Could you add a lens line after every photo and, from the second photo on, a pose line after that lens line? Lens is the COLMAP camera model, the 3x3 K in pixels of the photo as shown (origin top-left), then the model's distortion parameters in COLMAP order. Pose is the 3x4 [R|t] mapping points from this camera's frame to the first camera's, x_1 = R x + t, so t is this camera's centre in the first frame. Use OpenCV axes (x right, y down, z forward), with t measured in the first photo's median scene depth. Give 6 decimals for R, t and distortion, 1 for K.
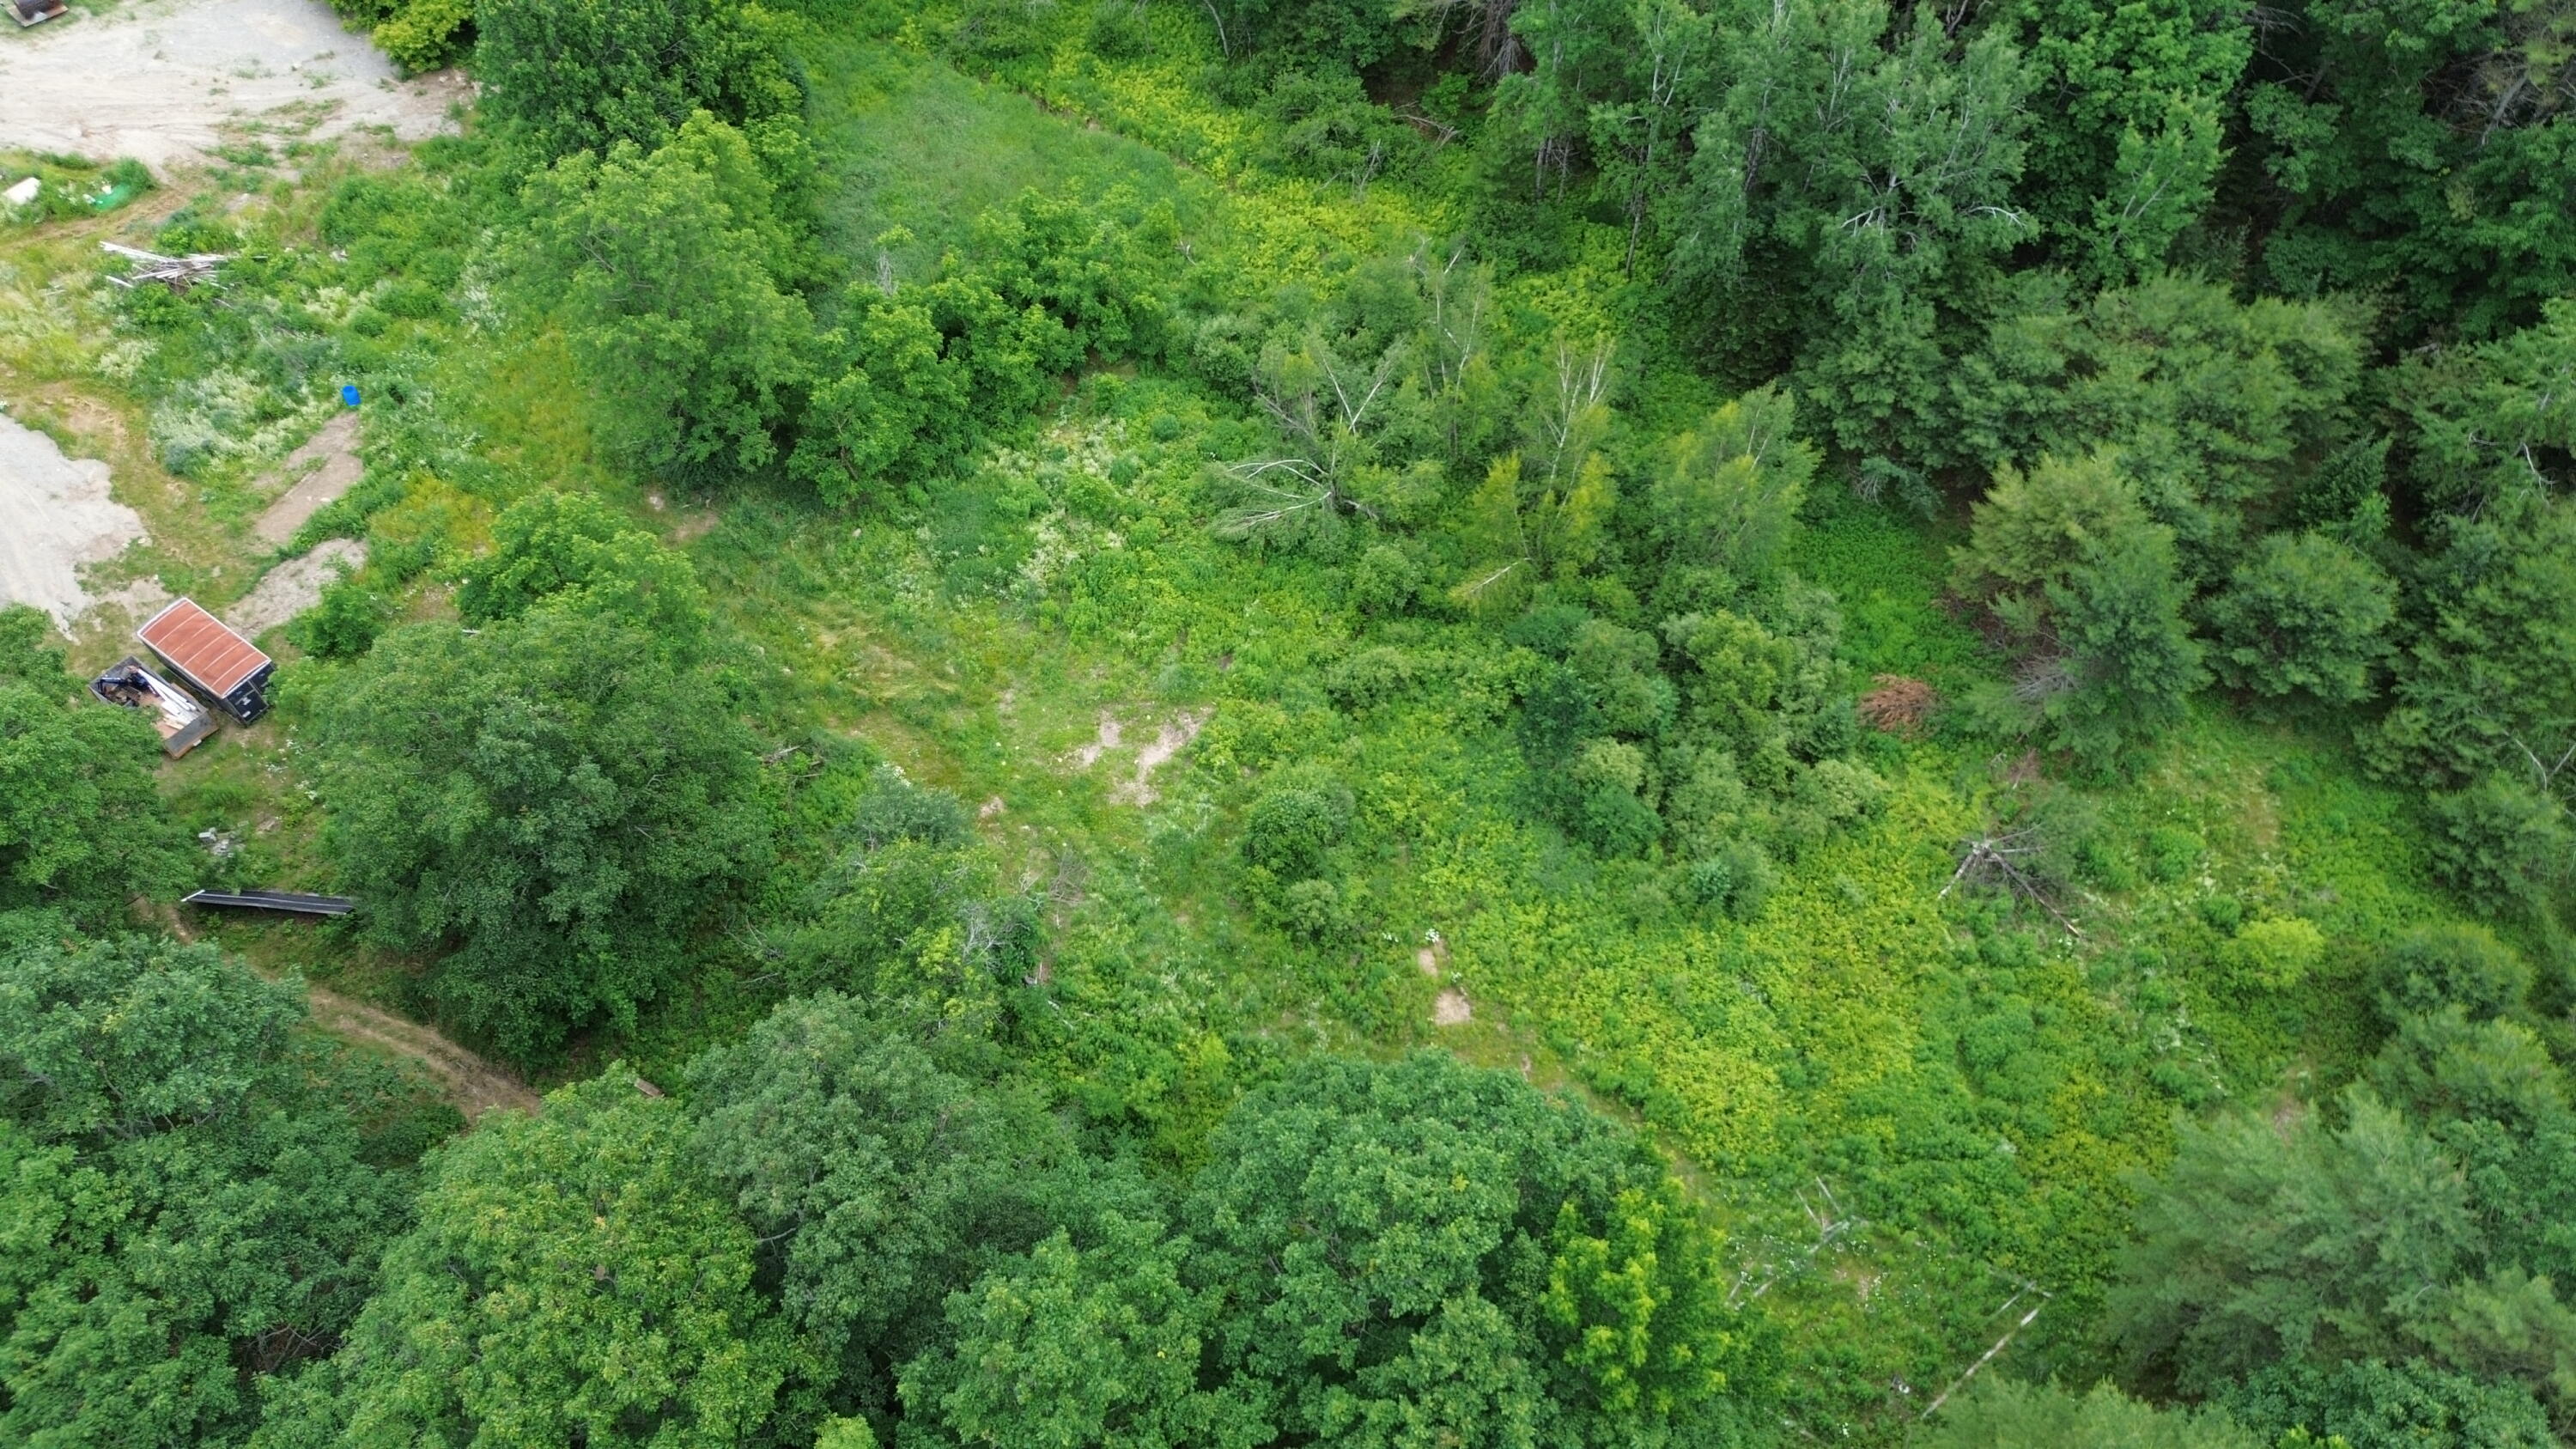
lens RADIAL K [[1809.8, 0, 1285.3], [0, 1809.8, 725.5], [0, 0, 1]] dist [0.070924, -0.077912]
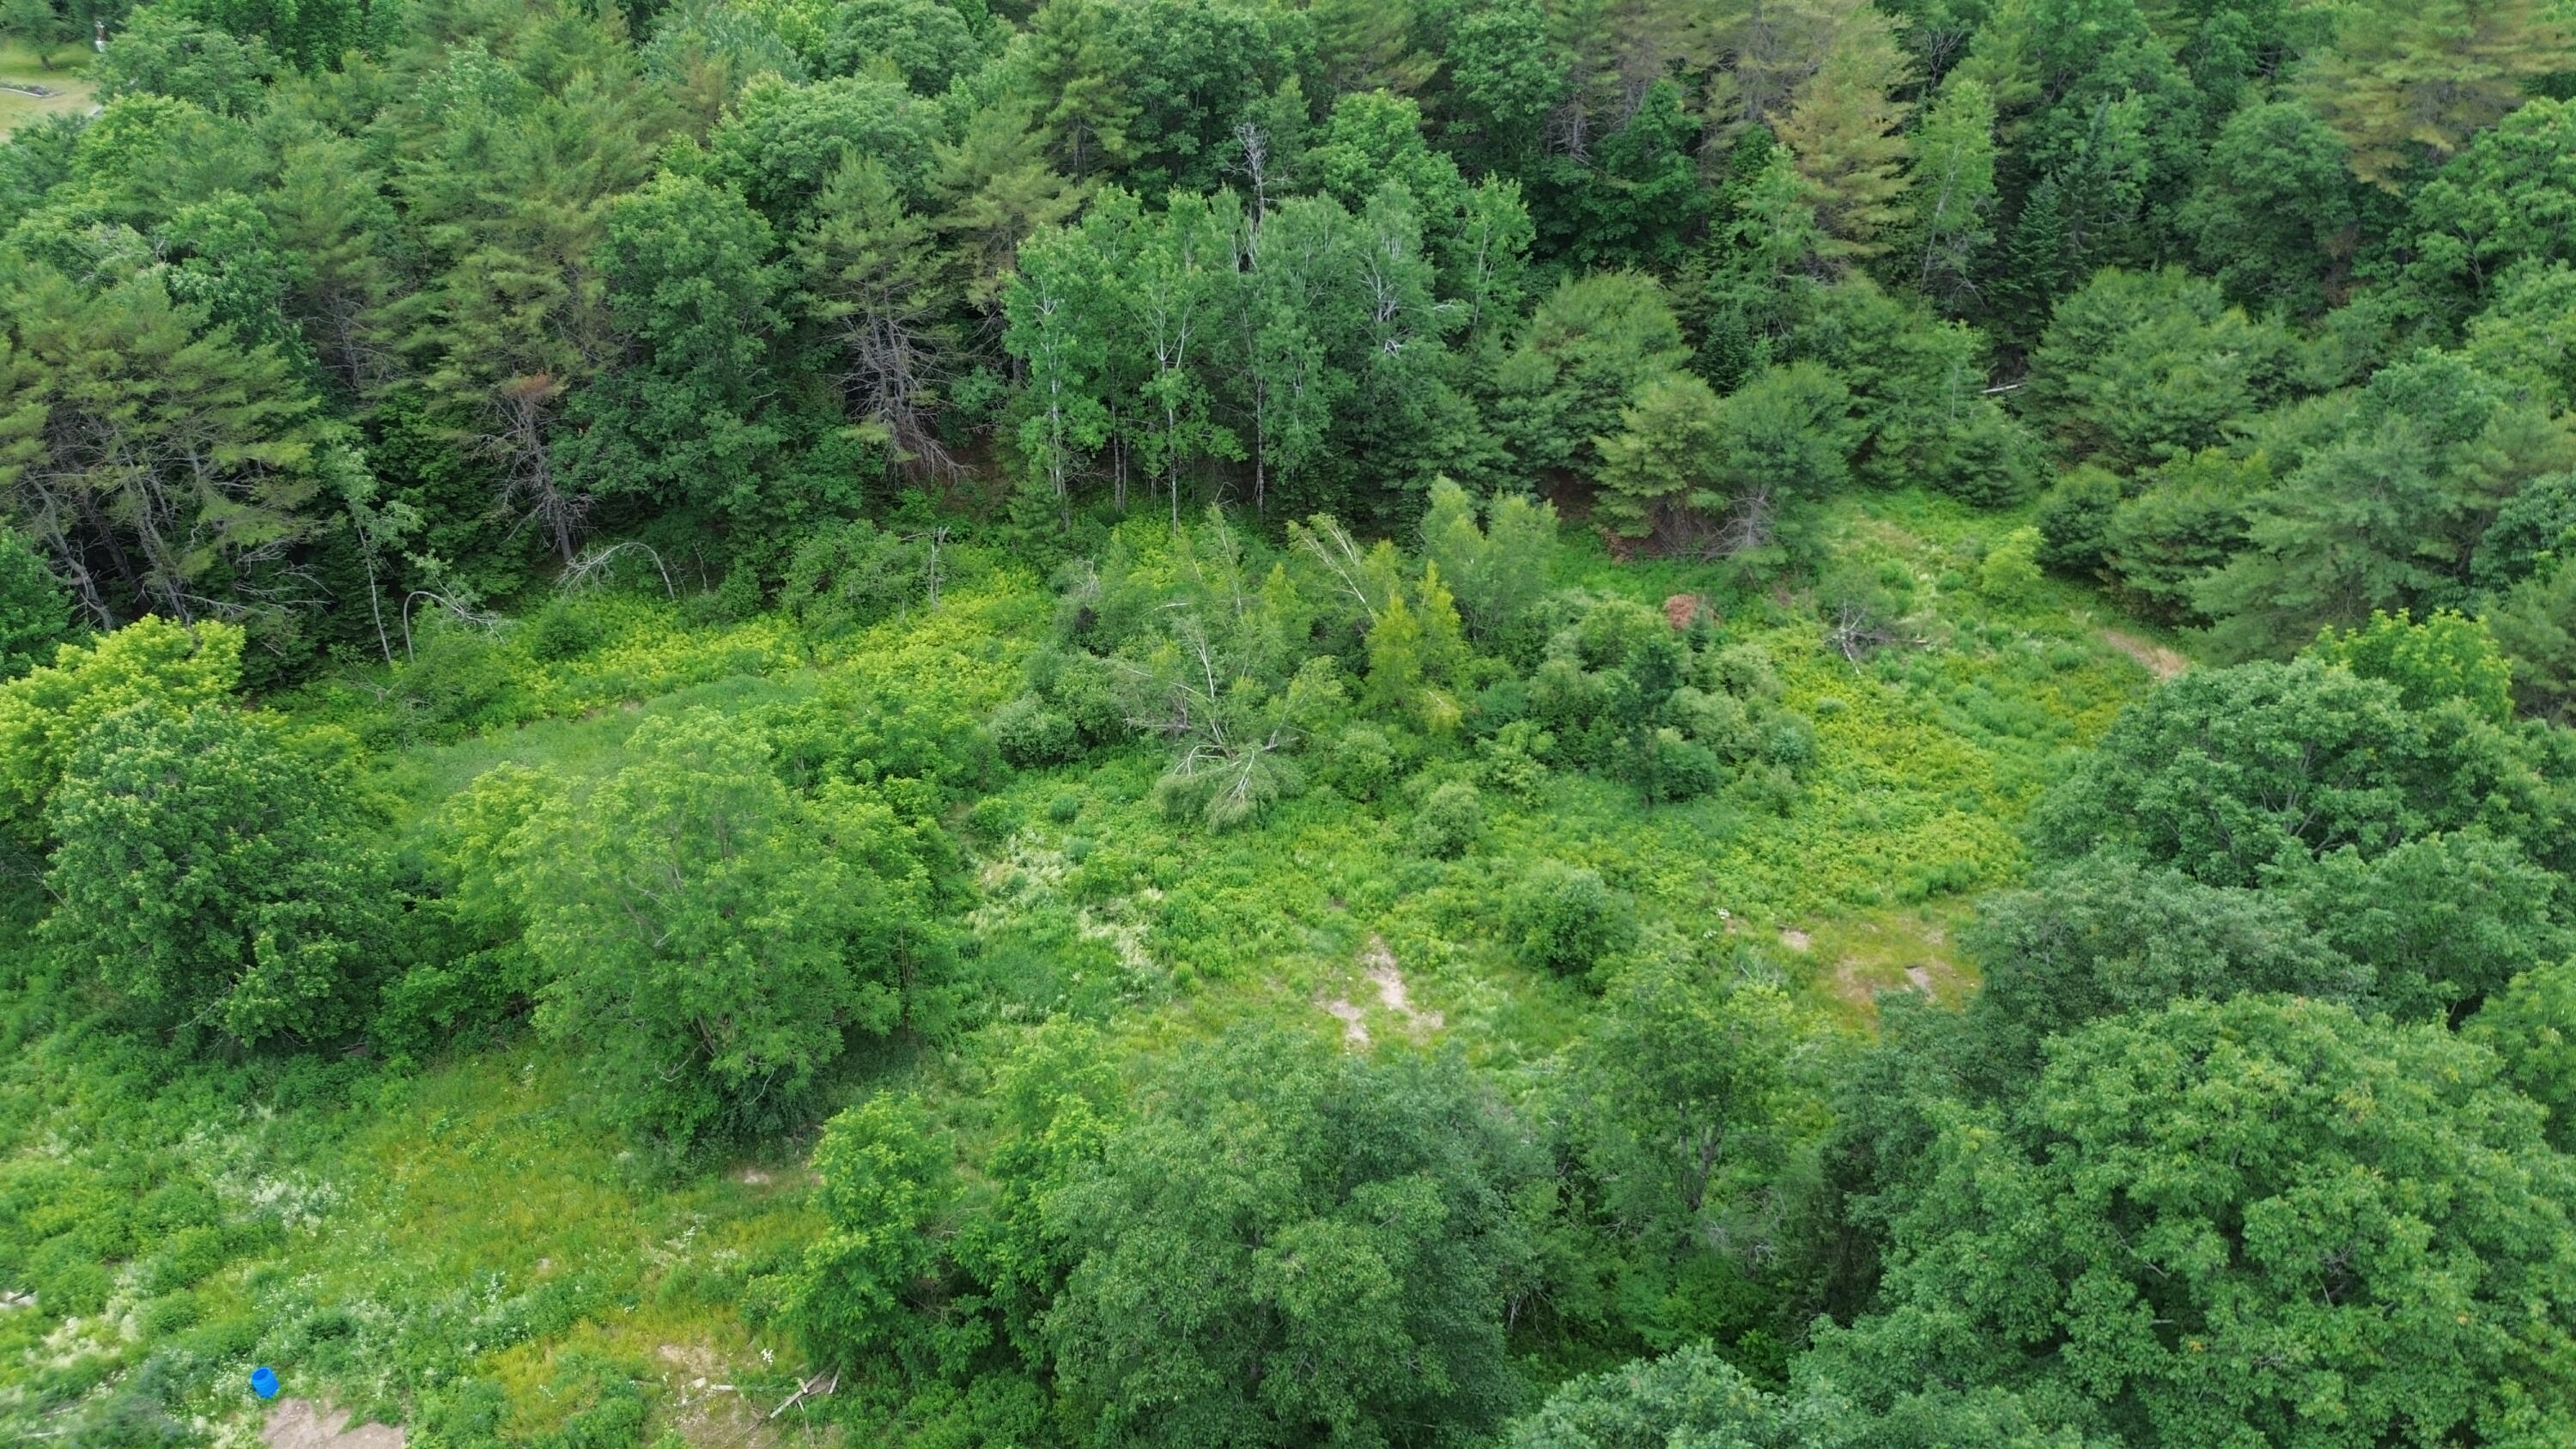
lens RADIAL K [[1809.8, 0, 1285.3], [0, 1809.8, 725.5], [0, 0, 1]] dist [0.070924, -0.077912]
pose [[0.583535, -0.488805, 0.648503, -0.626335], [0.675278, 0.735647, -0.053139, -0.072015], [-0.451095, 0.468928, 0.759355, 0.224078]]
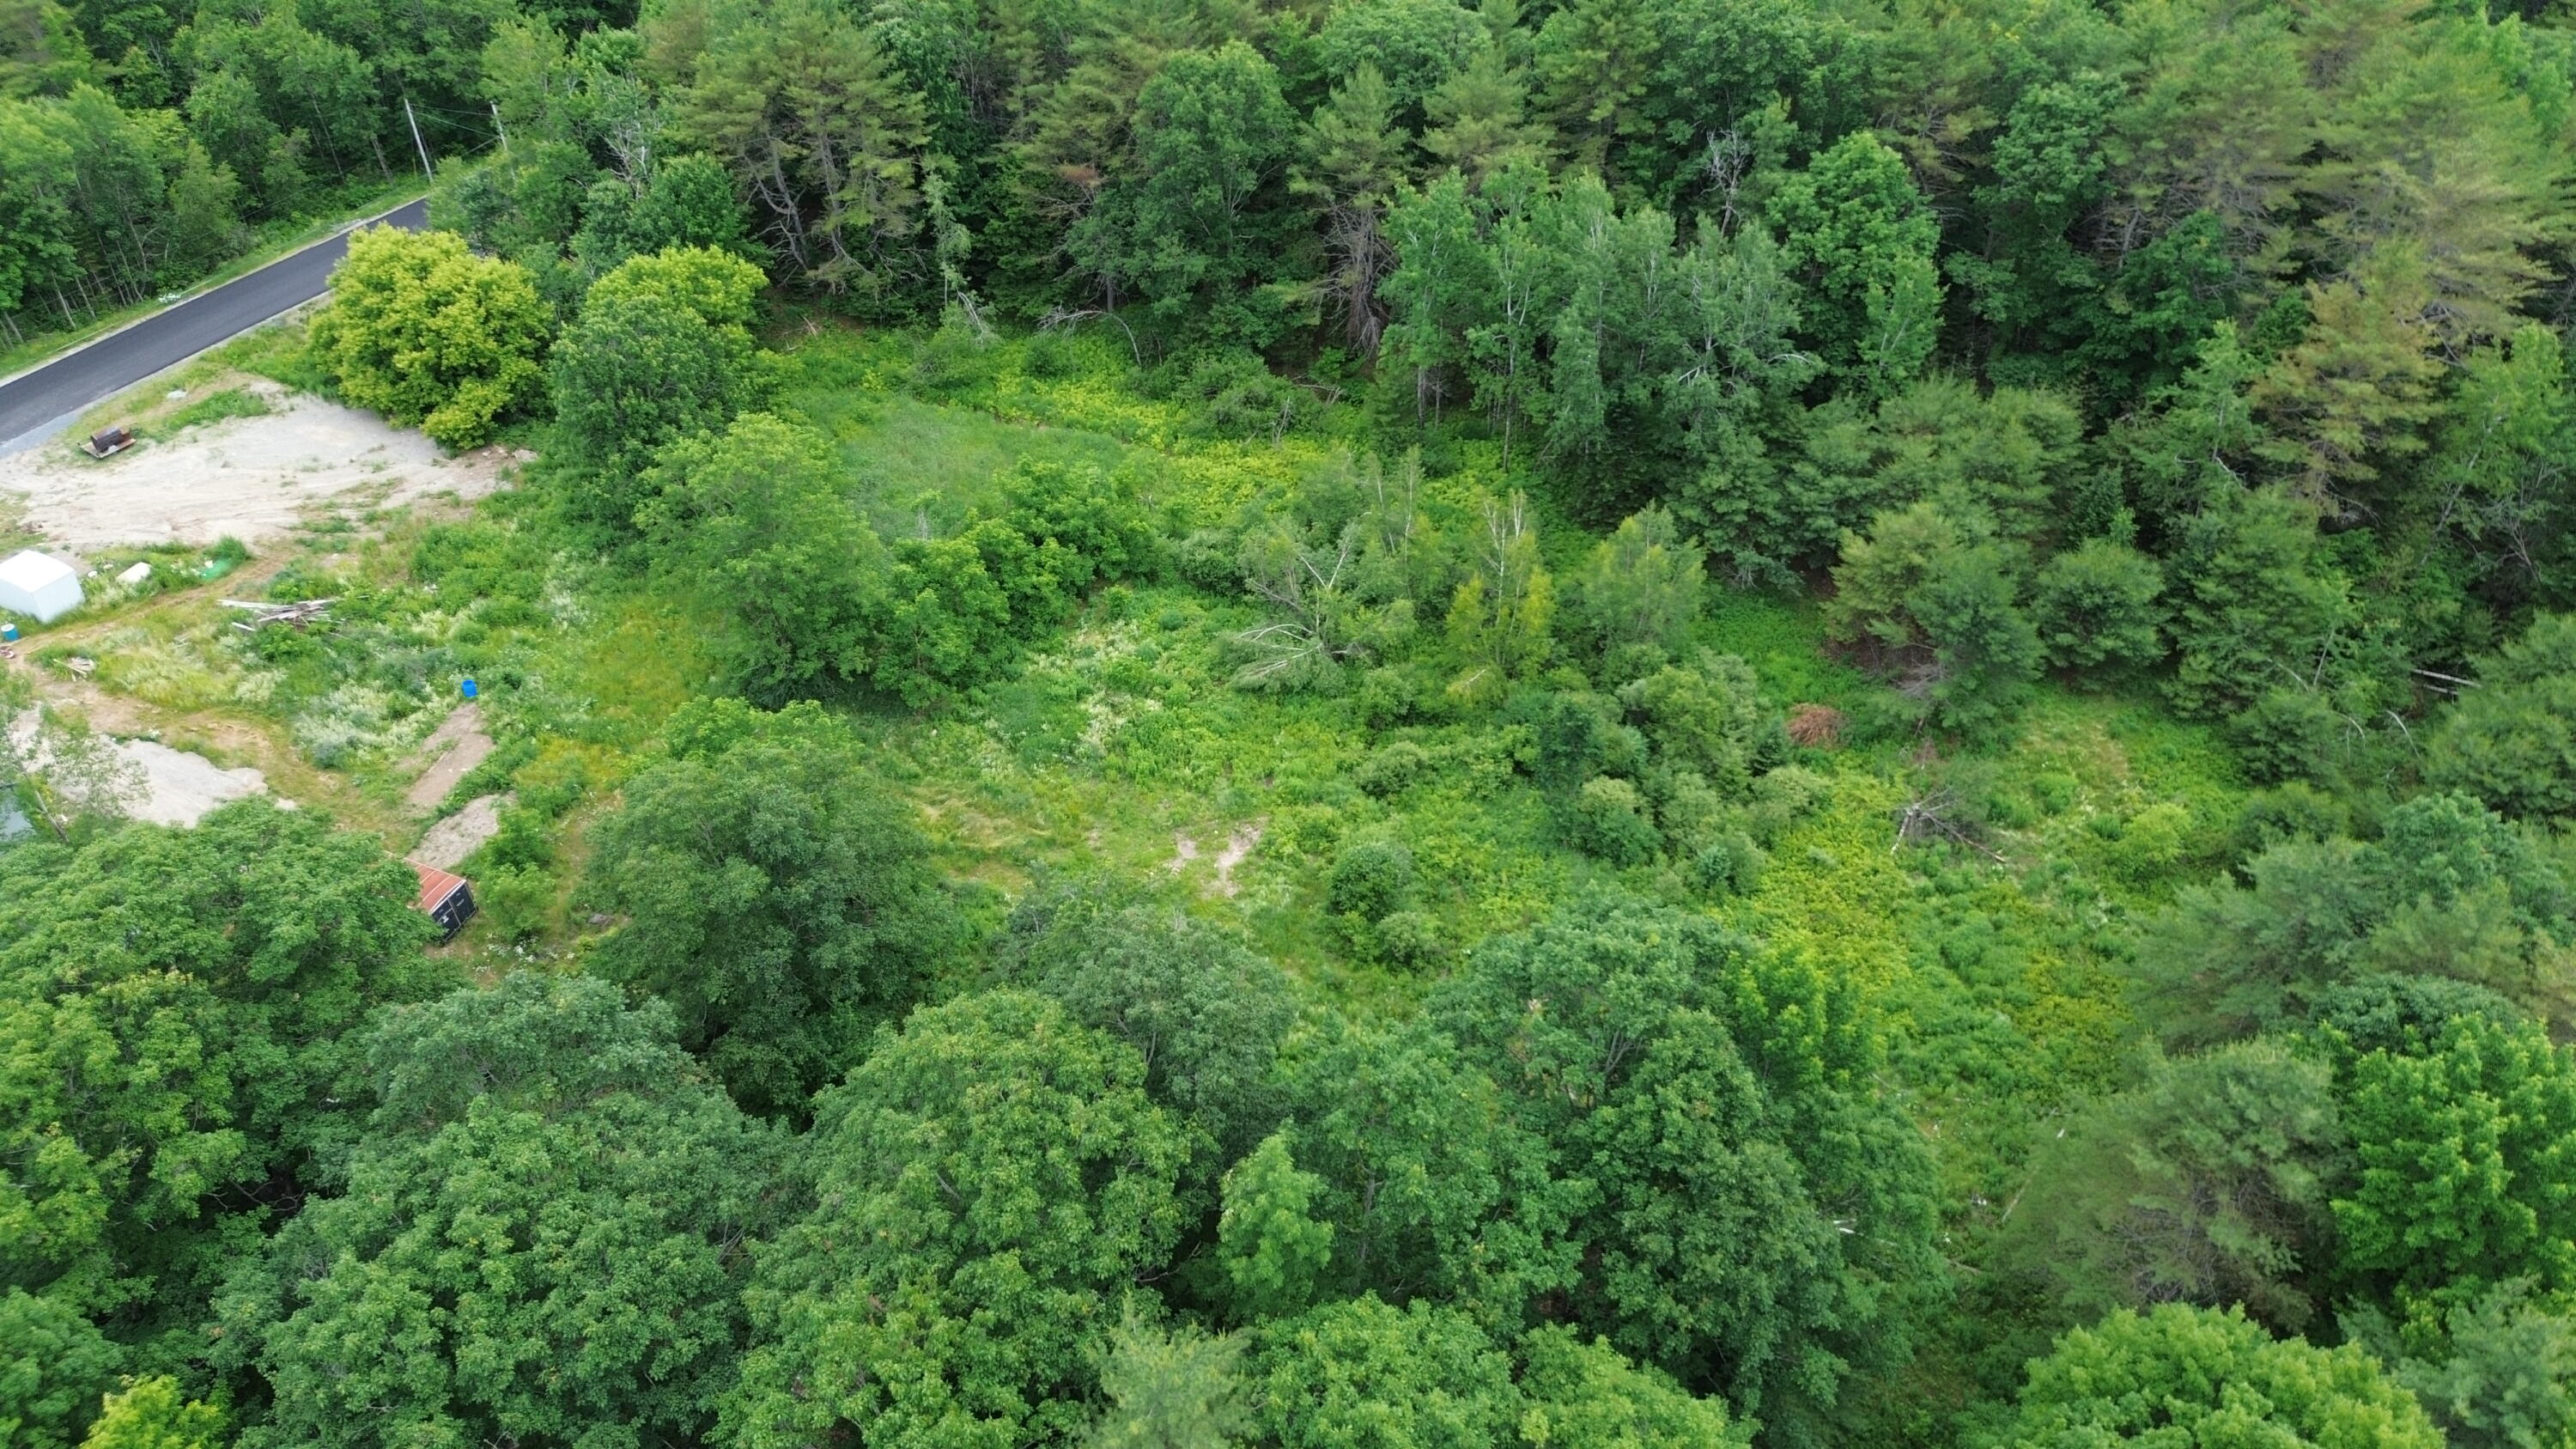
lens RADIAL K [[1809.8, 0, 1285.3], [0, 1809.8, 725.5], [0, 0, 1]] dist [0.070924, -0.077912]
pose [[0.979381, -0.148899, 0.136539, -0.175740], [0.177248, 0.957609, -0.227085, 0.196753], [-0.096938, 0.246604, 0.964256, -0.146415]]
